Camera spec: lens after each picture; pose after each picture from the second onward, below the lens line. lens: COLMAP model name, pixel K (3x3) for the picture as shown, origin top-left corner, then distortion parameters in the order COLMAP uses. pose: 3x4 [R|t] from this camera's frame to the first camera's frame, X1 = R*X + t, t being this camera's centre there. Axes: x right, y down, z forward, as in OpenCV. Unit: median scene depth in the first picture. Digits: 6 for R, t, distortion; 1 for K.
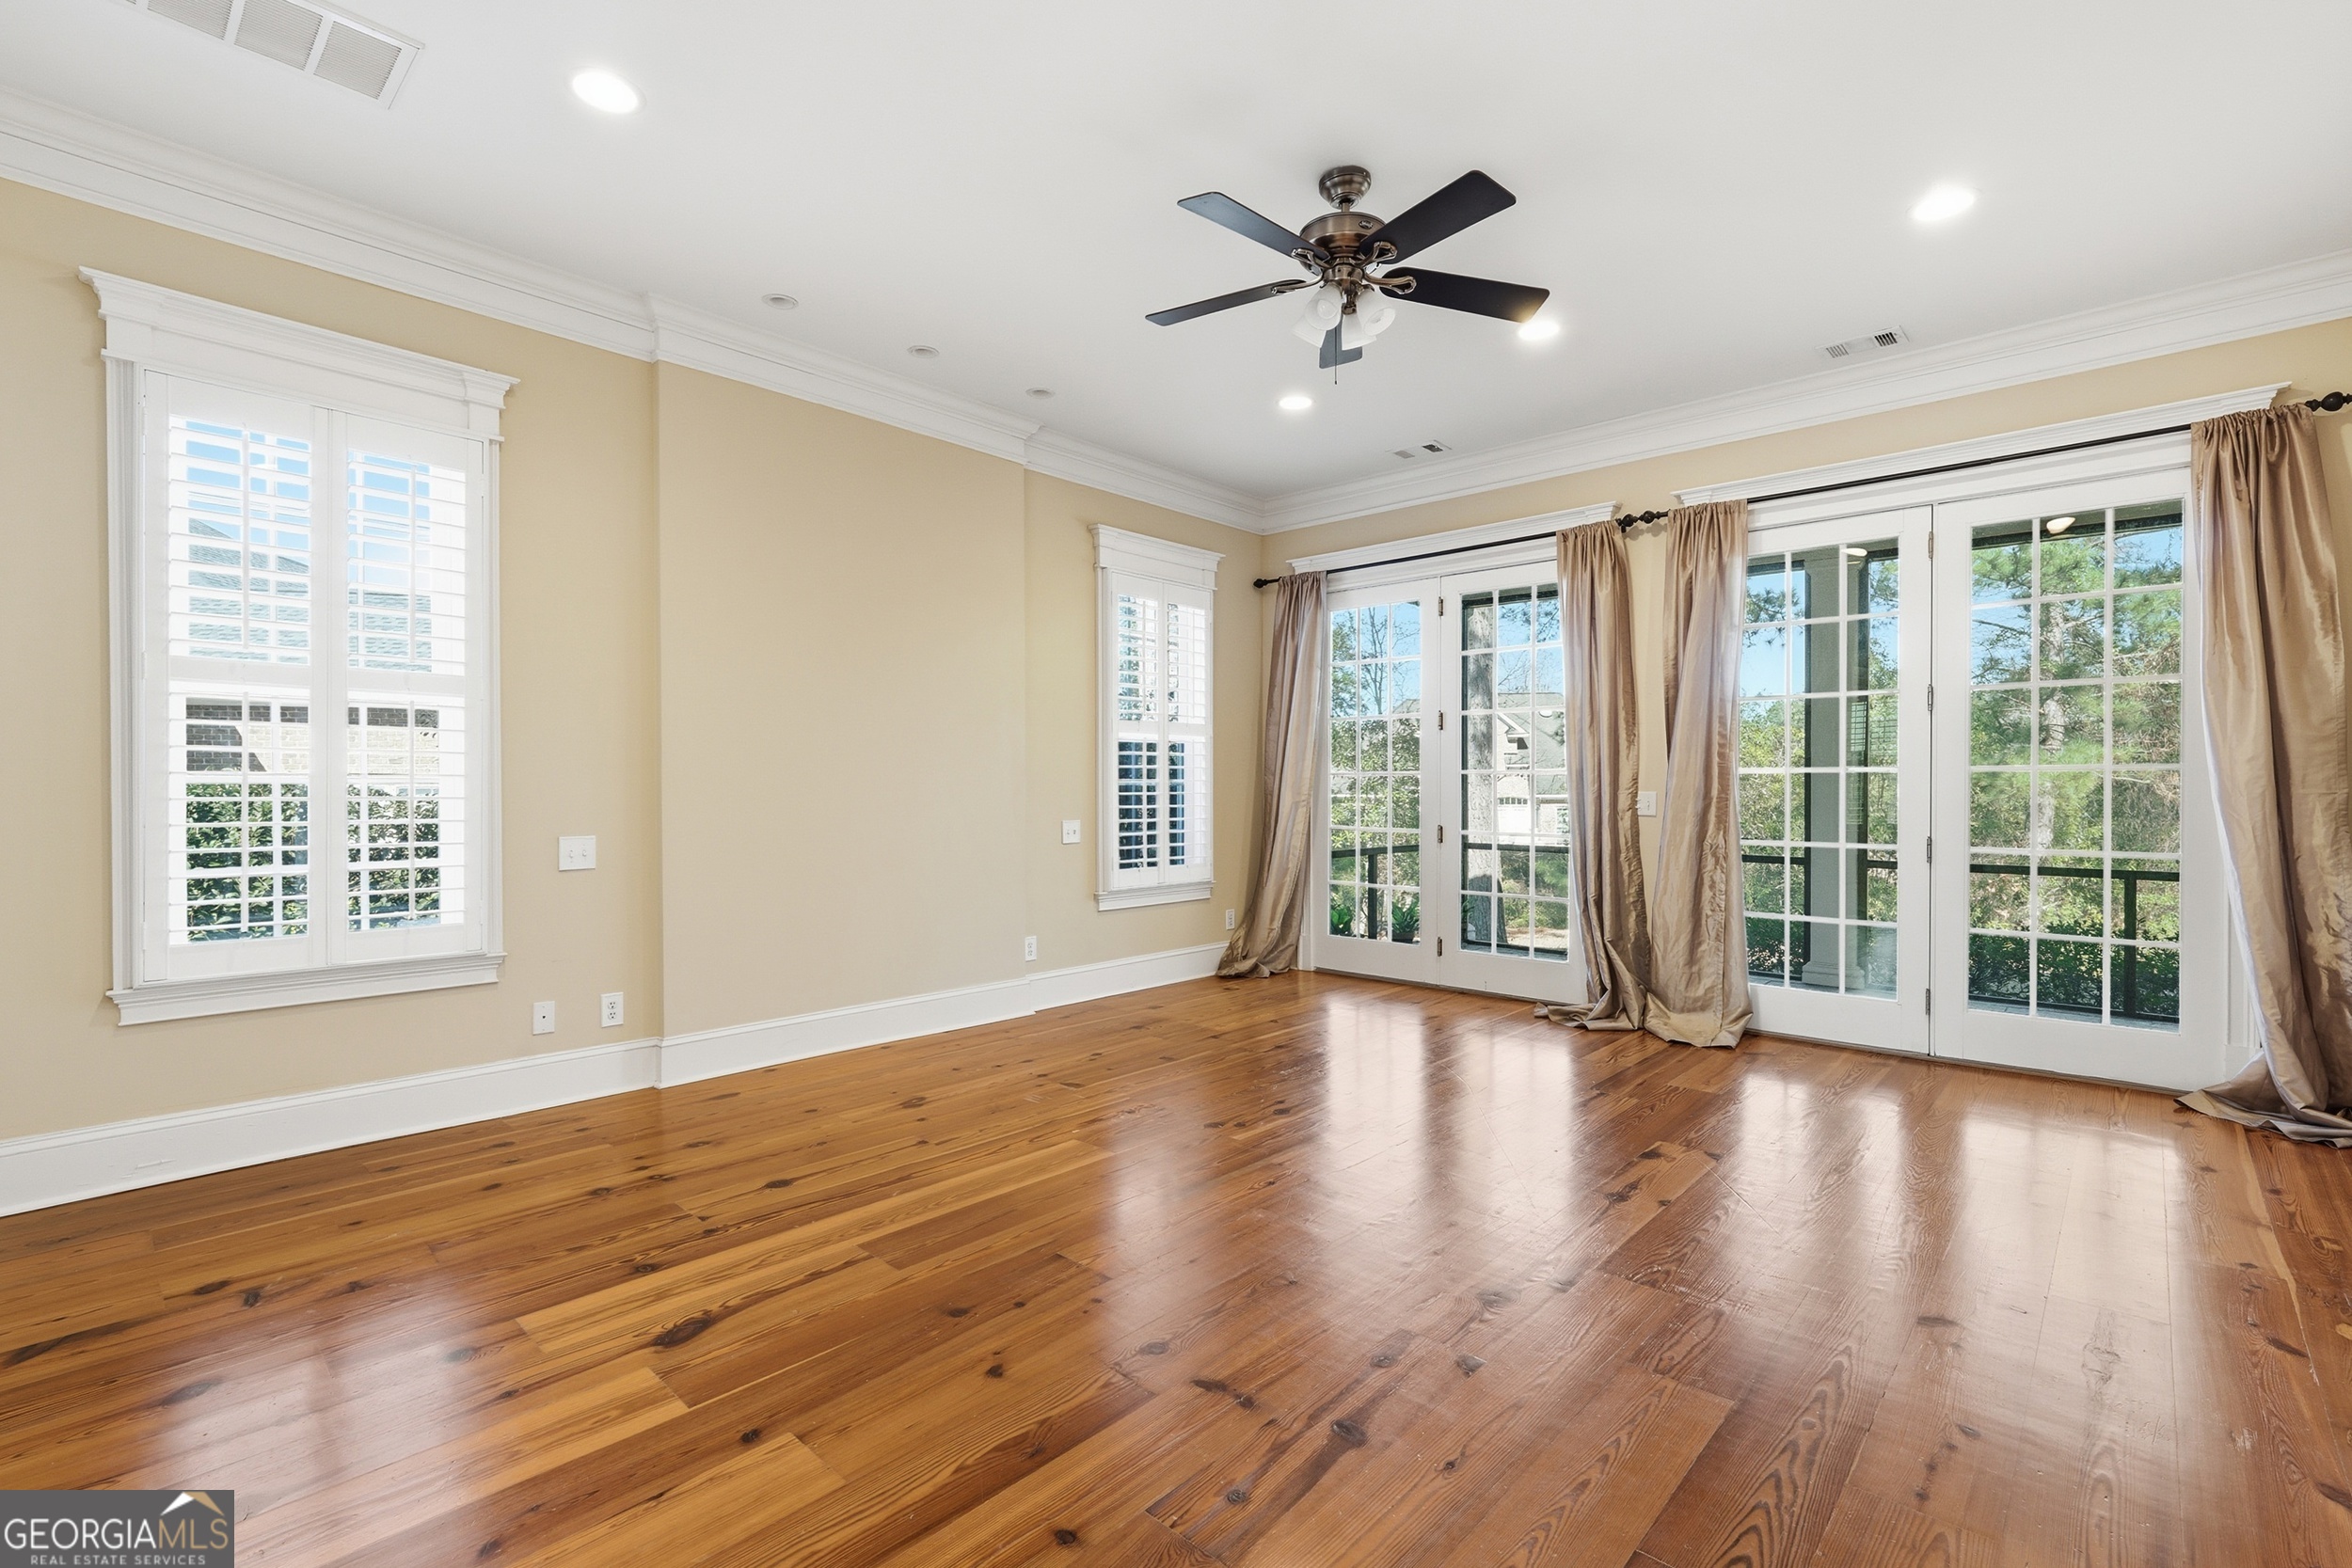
lens RADIAL K [[1050.8, 0, 1165.8], [0, 1050.8, 793.6], [0, 0, 1]] dist [-0.014762, 0.008693]
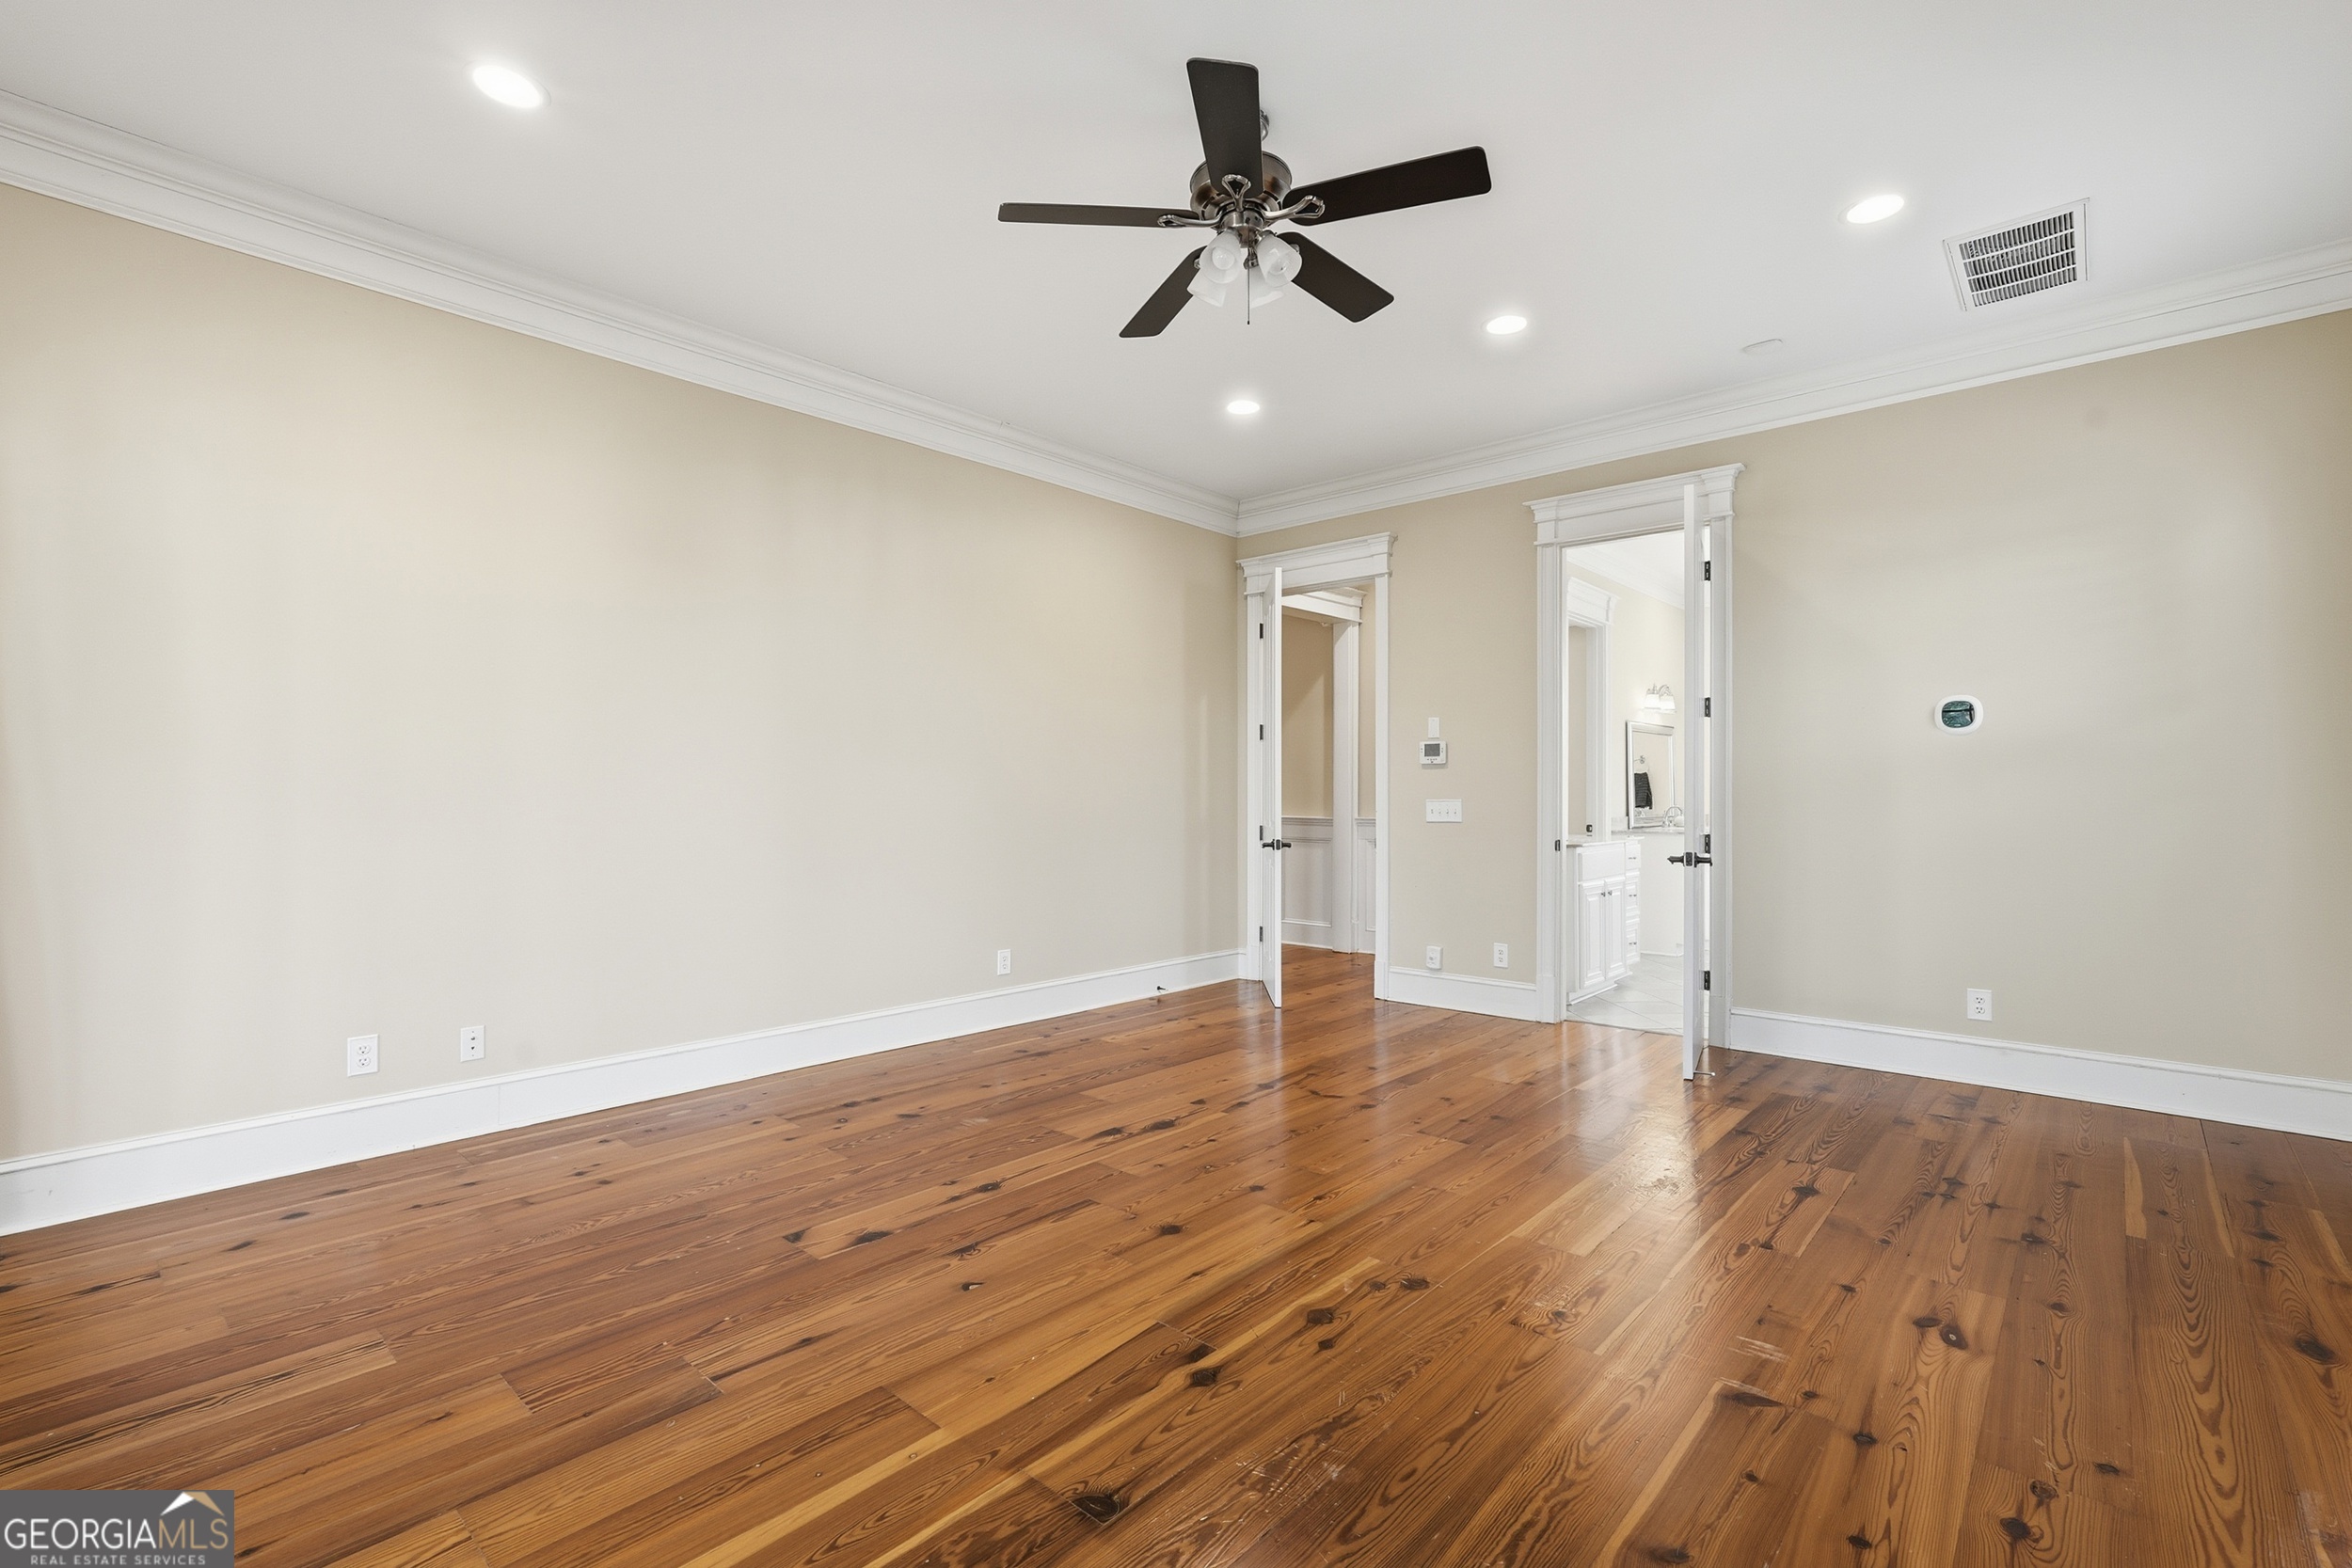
lens RADIAL K [[1050.8, 0, 1165.8], [0, 1050.8, 793.6], [0, 0, 1]] dist [-0.014762, 0.008693]
pose [[-0.999794, -0.001558, -0.020235, 0.263939], [-0.001765, 0.999946, 0.010222, -0.018810], [0.020218, 0.010255, -0.999743, 1.970336]]
